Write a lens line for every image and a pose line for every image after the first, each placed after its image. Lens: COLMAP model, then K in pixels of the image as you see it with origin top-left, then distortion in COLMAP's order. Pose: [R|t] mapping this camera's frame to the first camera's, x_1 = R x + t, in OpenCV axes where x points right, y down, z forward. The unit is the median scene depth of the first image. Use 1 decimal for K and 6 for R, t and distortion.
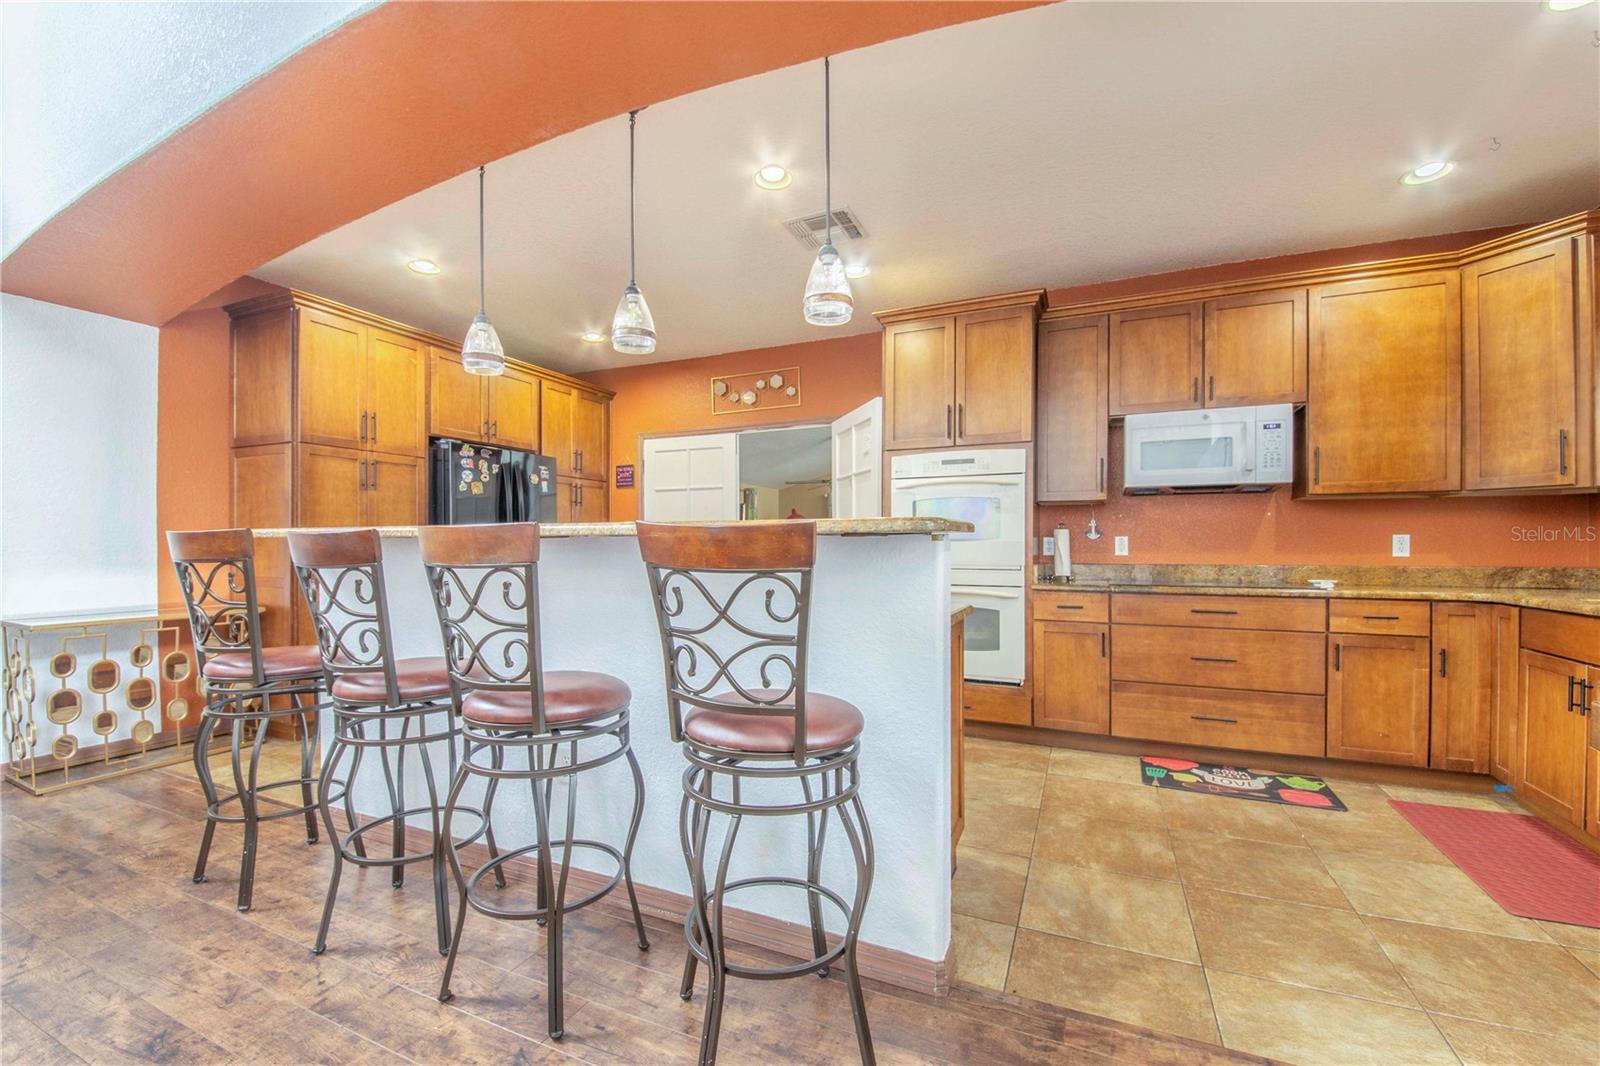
lens RADIAL K [[652.4, 0, 816.8], [0, 652.4, 546.7], [0, 0, 1]] dist [-0.001476, -0.005970]
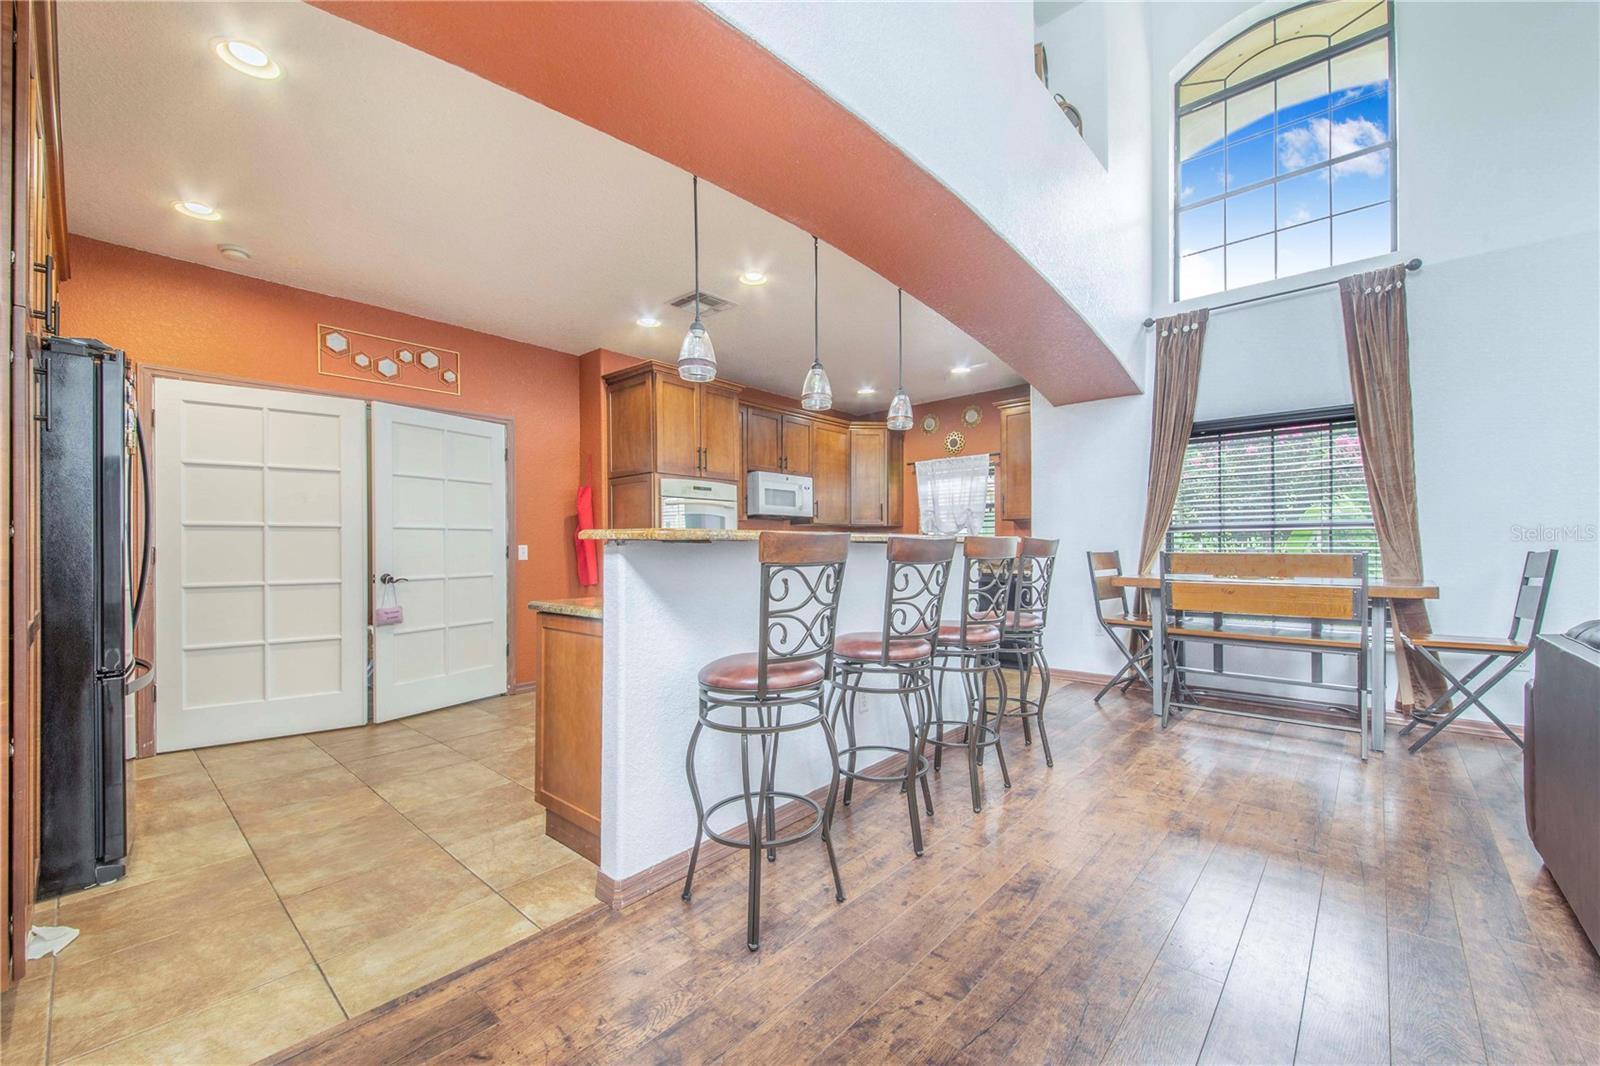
lens RADIAL K [[652.4, 0, 766.4], [0, 652.4, 552.1], [0, 0, 1]] dist [-0.001476, -0.005970]
pose [[0.304064, -0.006045, 0.952632, -1.311785], [0.006506, 0.999970, 0.004269, -0.000056], [-0.952629, 0.004900, 0.304094, 0.550557]]
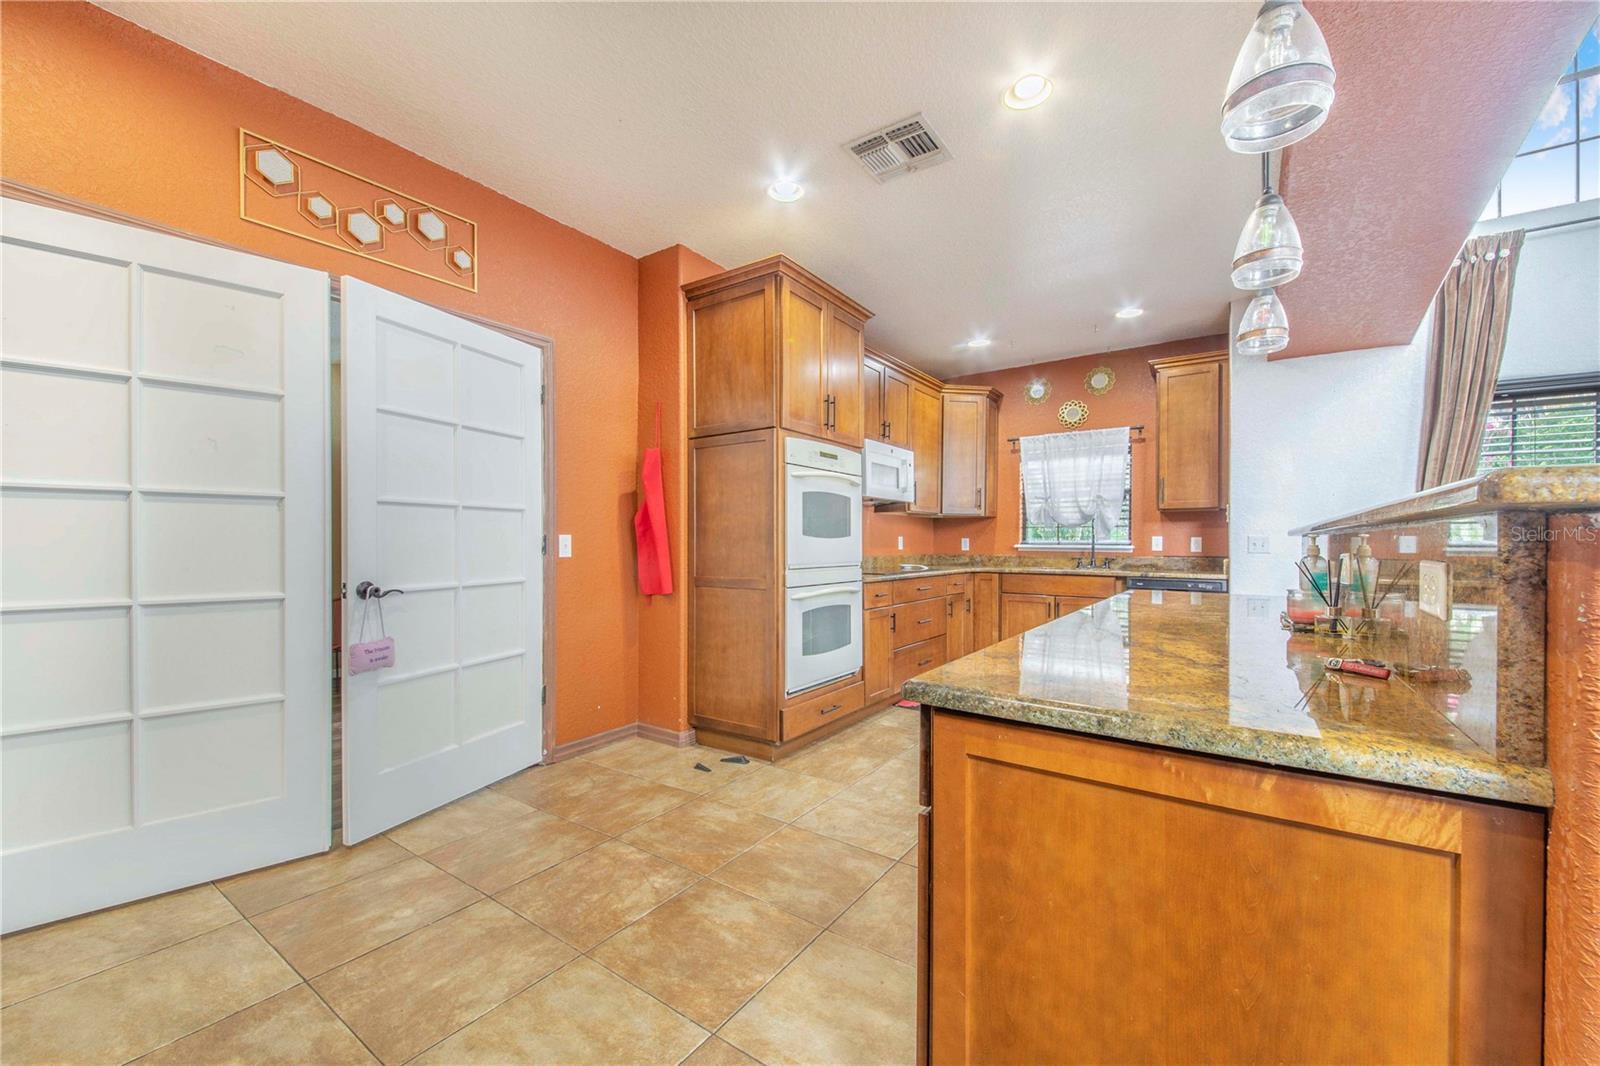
lens RADIAL K [[652.4, 0, 762.4], [0, 652.4, 551.4], [0, 0, 1]] dist [-0.001476, -0.005970]
pose [[0.194253, -0.011069, 0.980889, -0.918965], [-0.001548, 0.999932, 0.011591, -0.000051], [-0.980950, -0.003770, 0.194222, 1.117313]]
